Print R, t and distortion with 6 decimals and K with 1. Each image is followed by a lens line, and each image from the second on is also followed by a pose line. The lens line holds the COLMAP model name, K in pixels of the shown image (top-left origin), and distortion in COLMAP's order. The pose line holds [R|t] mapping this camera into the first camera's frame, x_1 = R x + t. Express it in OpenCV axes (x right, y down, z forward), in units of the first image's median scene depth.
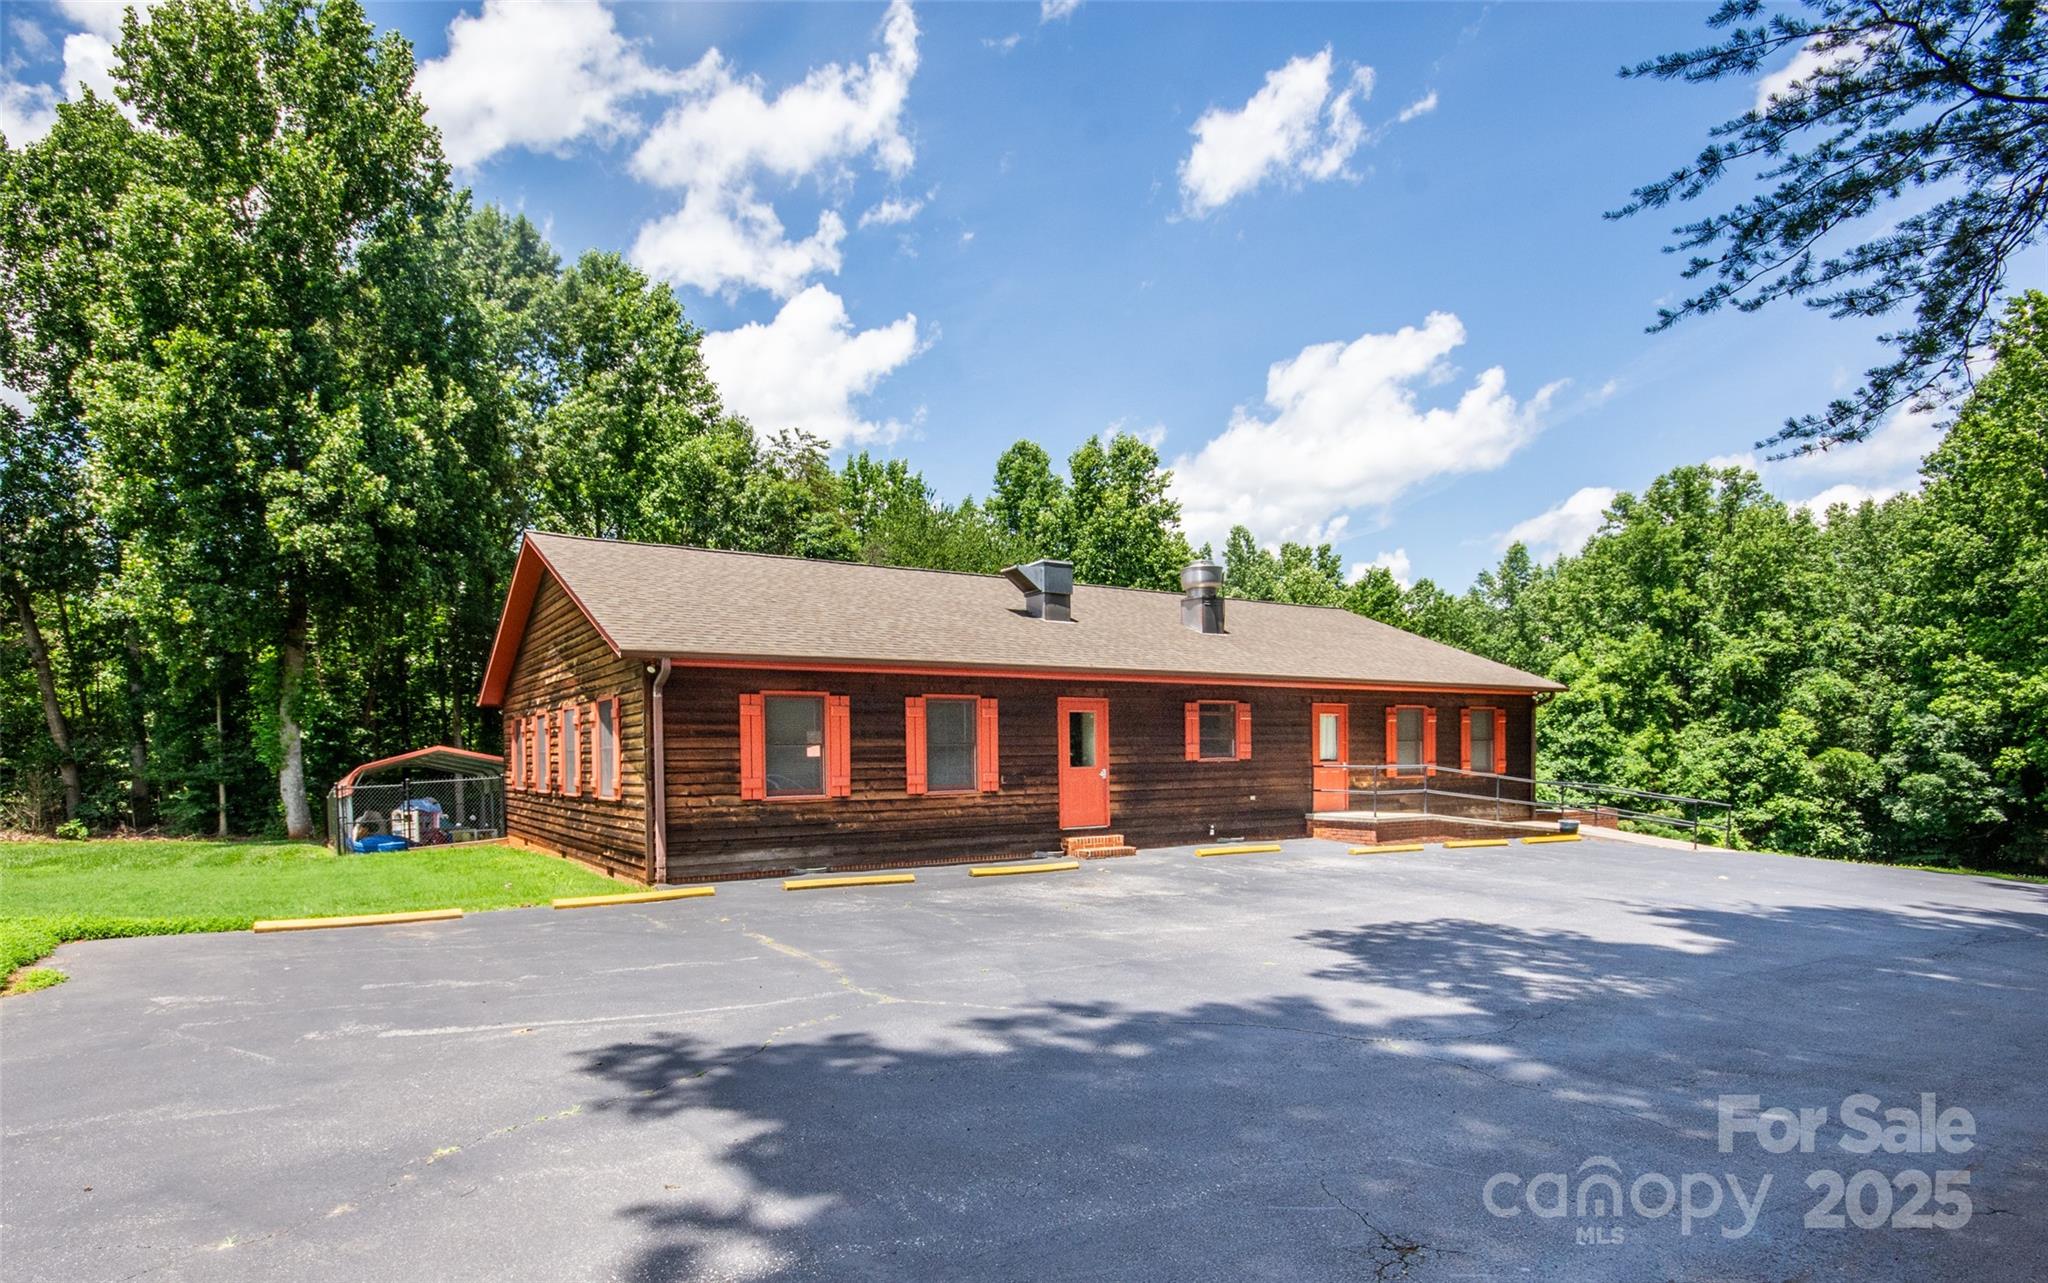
lens RADIAL K [[1030.2, 0, 948.5], [0, 1030.2, 785.1], [0, 0, 1]] dist [0.016732, -0.020662]
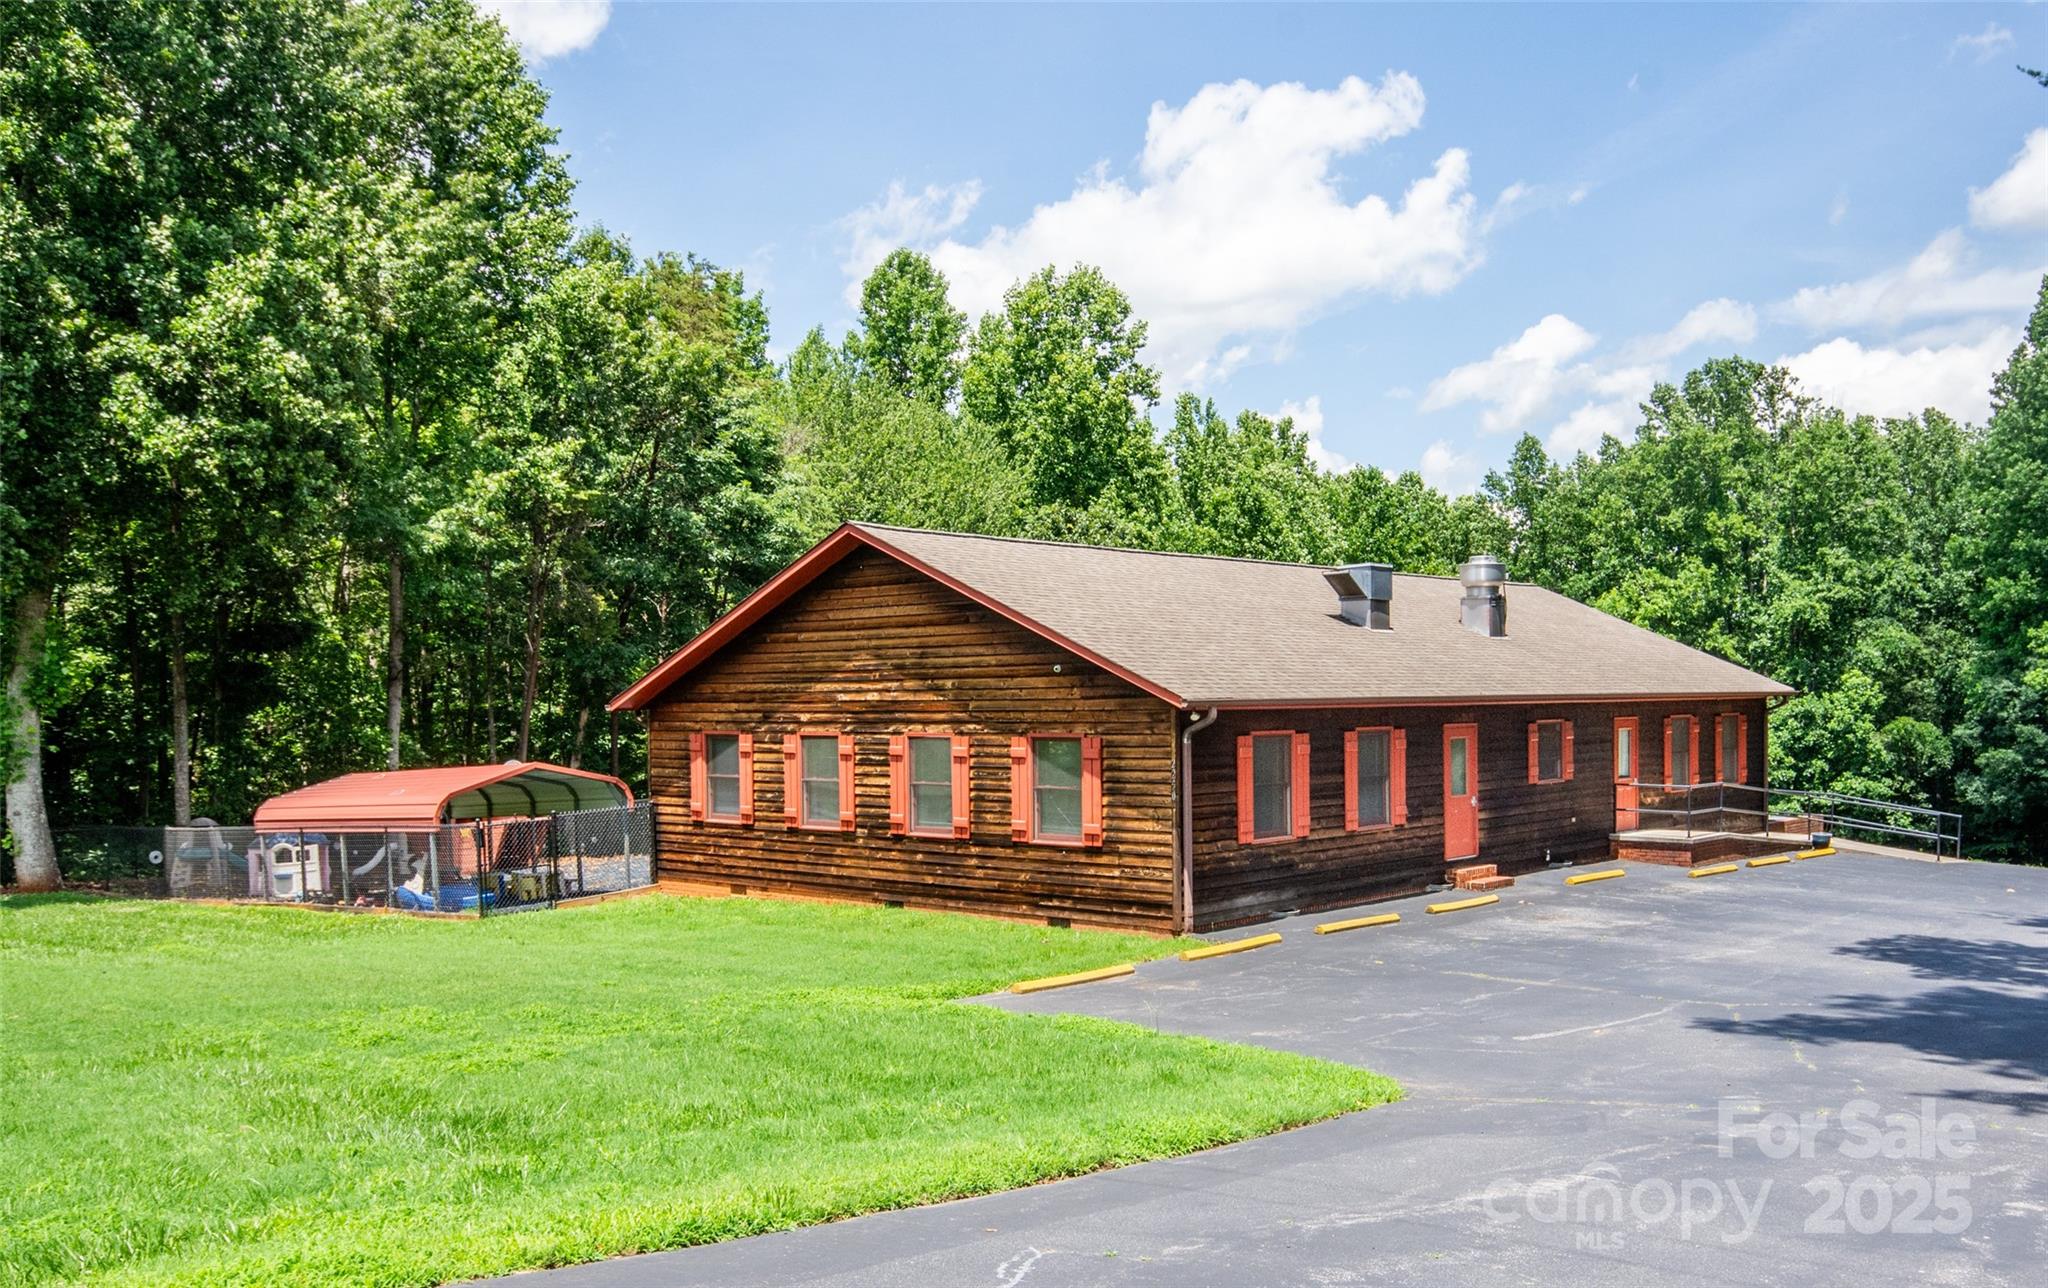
lens RADIAL K [[1716.6, 0, 1114.4], [0, 1716.6, 747.8], [0, 0, 1]] dist [0.007650, 0.010063]
pose [[0.948180, -0.007018, 0.317656, -0.186917], [0.006895, 0.999975, 0.001512, -0.018094], [-0.317658, 0.000757, 0.948205, -0.113823]]
